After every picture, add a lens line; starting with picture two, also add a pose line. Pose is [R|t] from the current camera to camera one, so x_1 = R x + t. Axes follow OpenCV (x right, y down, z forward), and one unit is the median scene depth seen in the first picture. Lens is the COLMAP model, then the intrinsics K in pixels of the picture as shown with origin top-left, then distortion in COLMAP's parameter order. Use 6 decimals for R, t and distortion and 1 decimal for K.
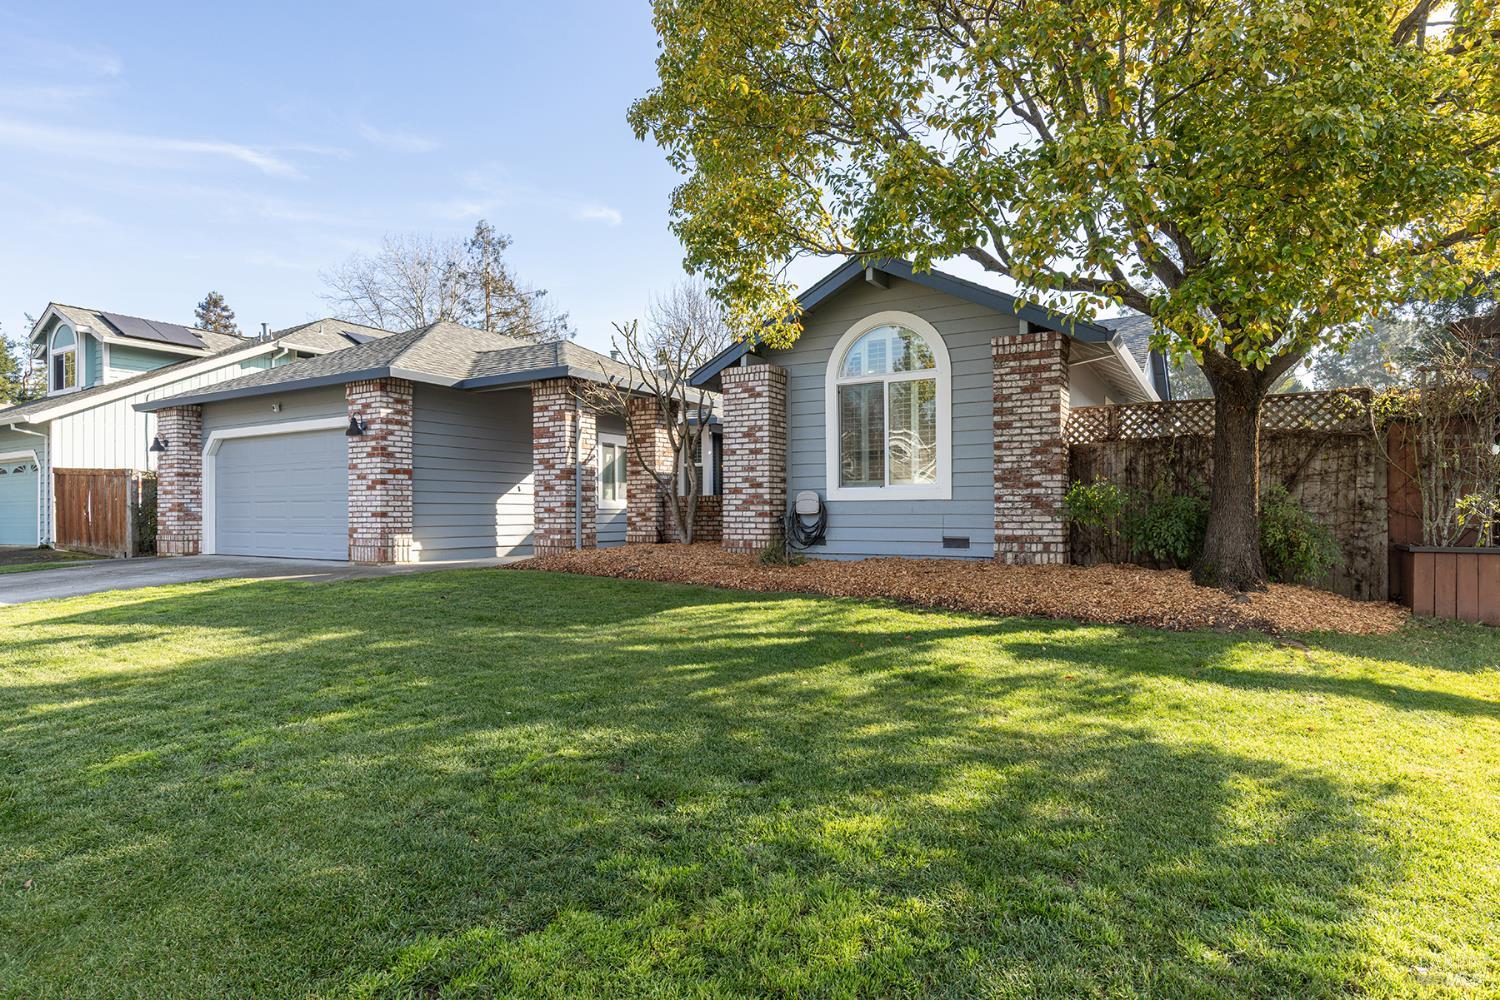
lens RADIAL K [[824.9, 0, 751.2], [0, 824.9, 502.1], [0, 0, 1]] dist [0.004966, 0.000664]
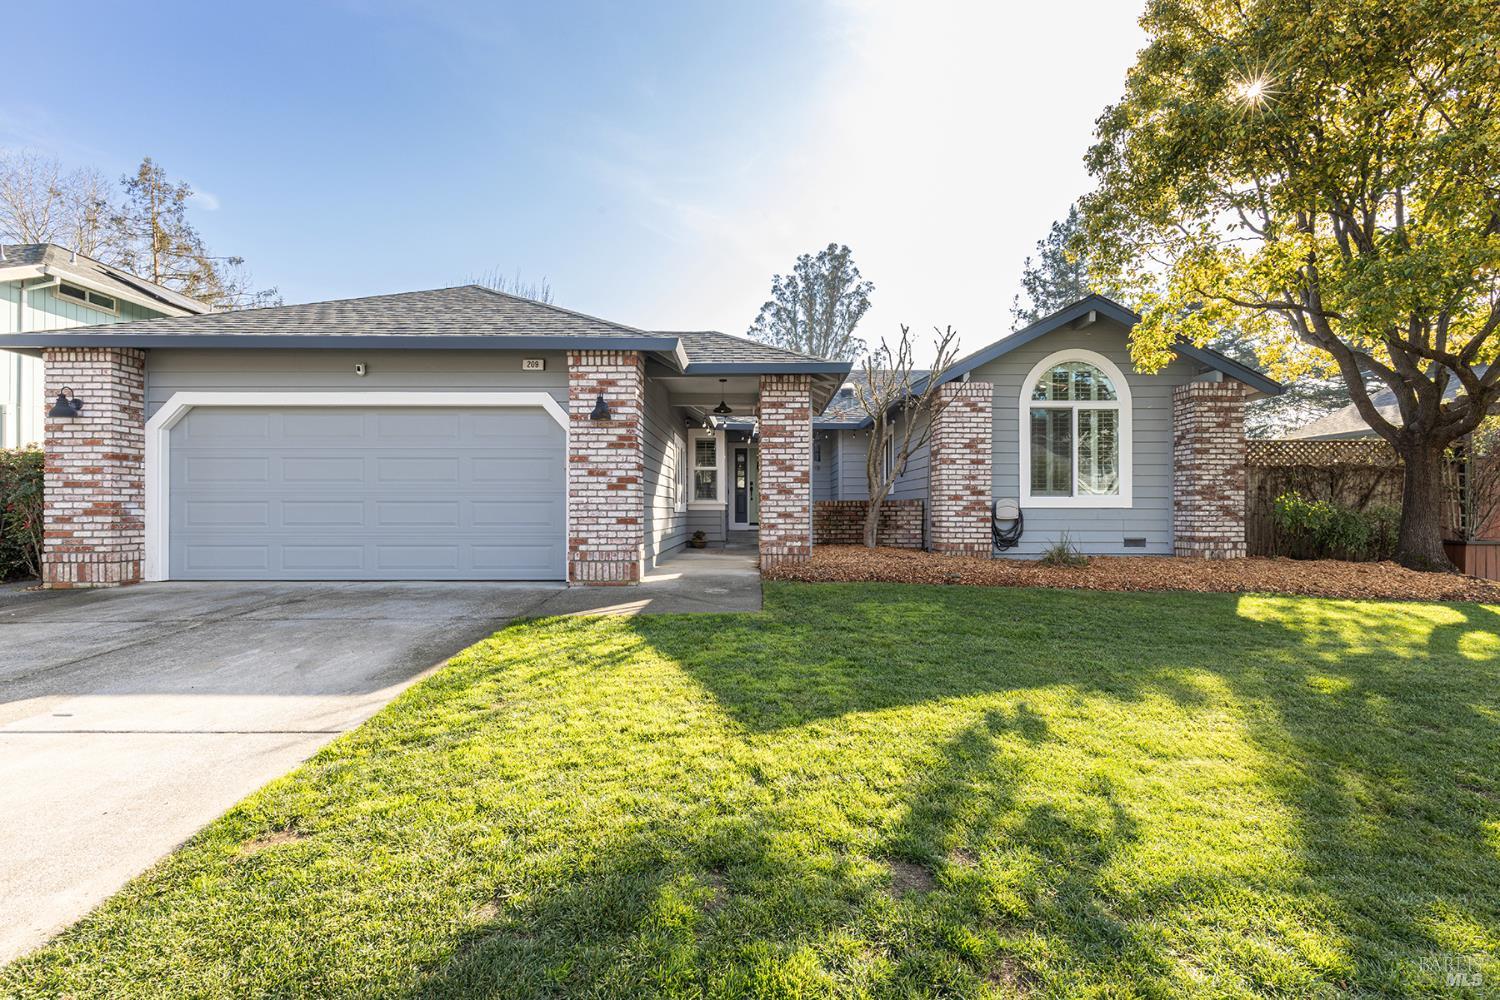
lens RADIAL K [[689.0, 0, 748.2], [0, 689.0, 501.3], [0, 0, 1]] dist [0.005416, -0.000106]
pose [[0.849197, 0.011616, 0.527948, -0.727094], [-0.009961, 0.999933, -0.005978, -0.001108], [-0.527981, -0.000182, 0.849256, 0.387267]]
